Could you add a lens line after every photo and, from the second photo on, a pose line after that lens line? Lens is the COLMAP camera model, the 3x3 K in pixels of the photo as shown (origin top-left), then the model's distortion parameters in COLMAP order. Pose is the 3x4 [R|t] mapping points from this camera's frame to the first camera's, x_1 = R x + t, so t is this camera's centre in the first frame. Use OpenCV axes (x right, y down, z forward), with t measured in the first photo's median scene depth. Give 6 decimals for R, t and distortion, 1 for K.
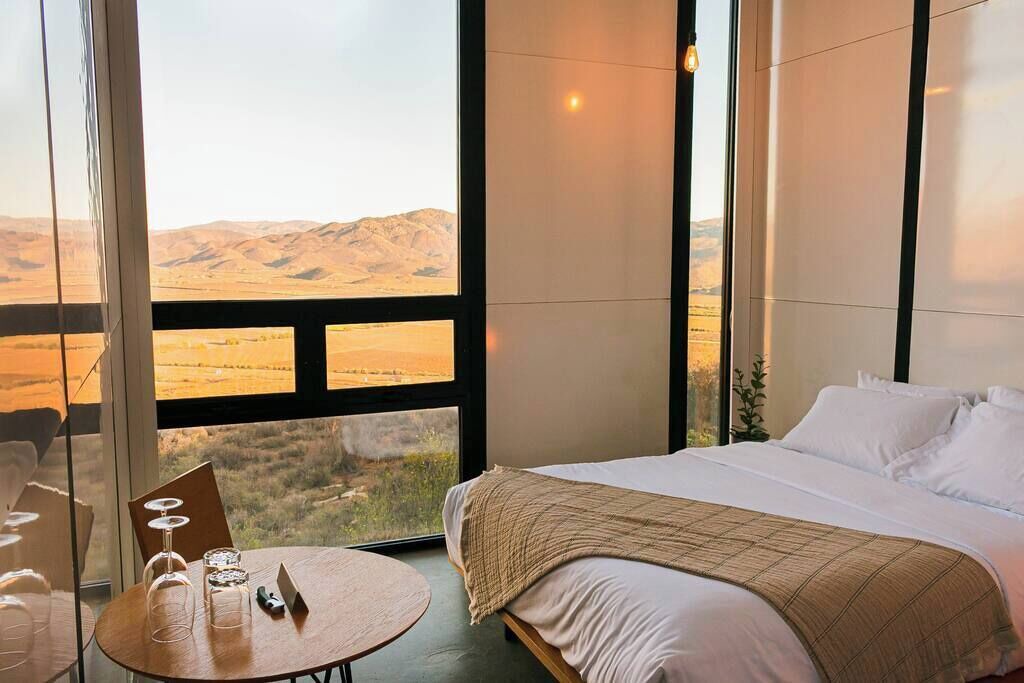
lens RADIAL K [[812.8, 0, 492.7], [0, 812.8, 341.8], [0, 0, 1]] dist [0.001015, 0.000030]
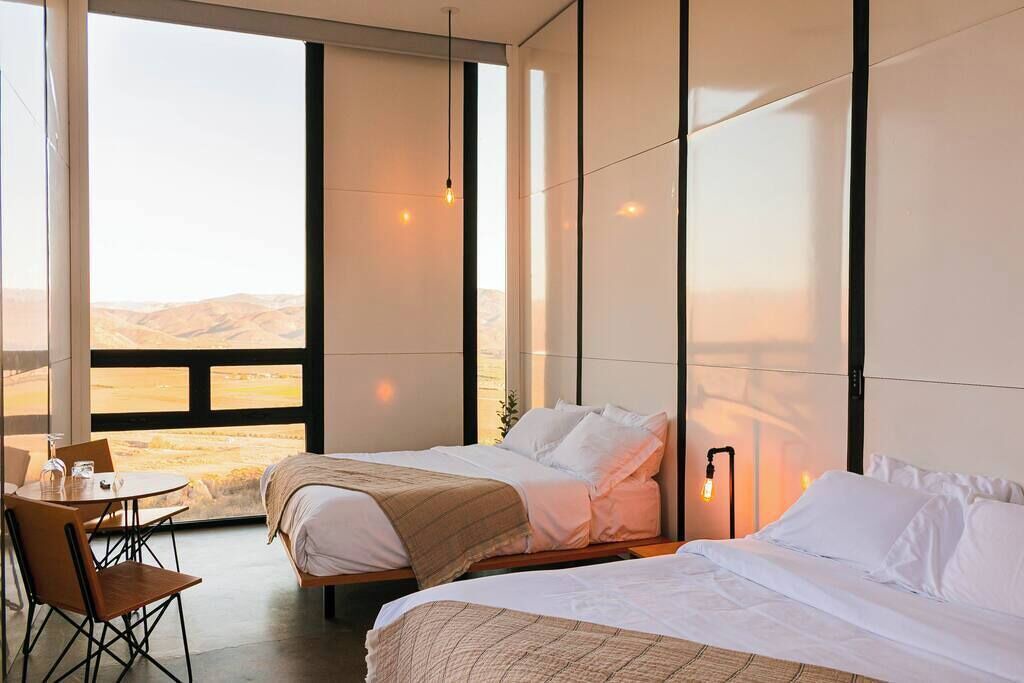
lens RADIAL K [[799.4, 0, 491.9], [0, 799.4, 343.5], [0, 0, 1]] dist [0.008738, 0.004032]
pose [[0.999865, 0.005474, -0.015500, 0.336480], [-0.006795, 0.996225, -0.086542, 0.060929], [0.014968, 0.086636, 0.996128, -0.473415]]
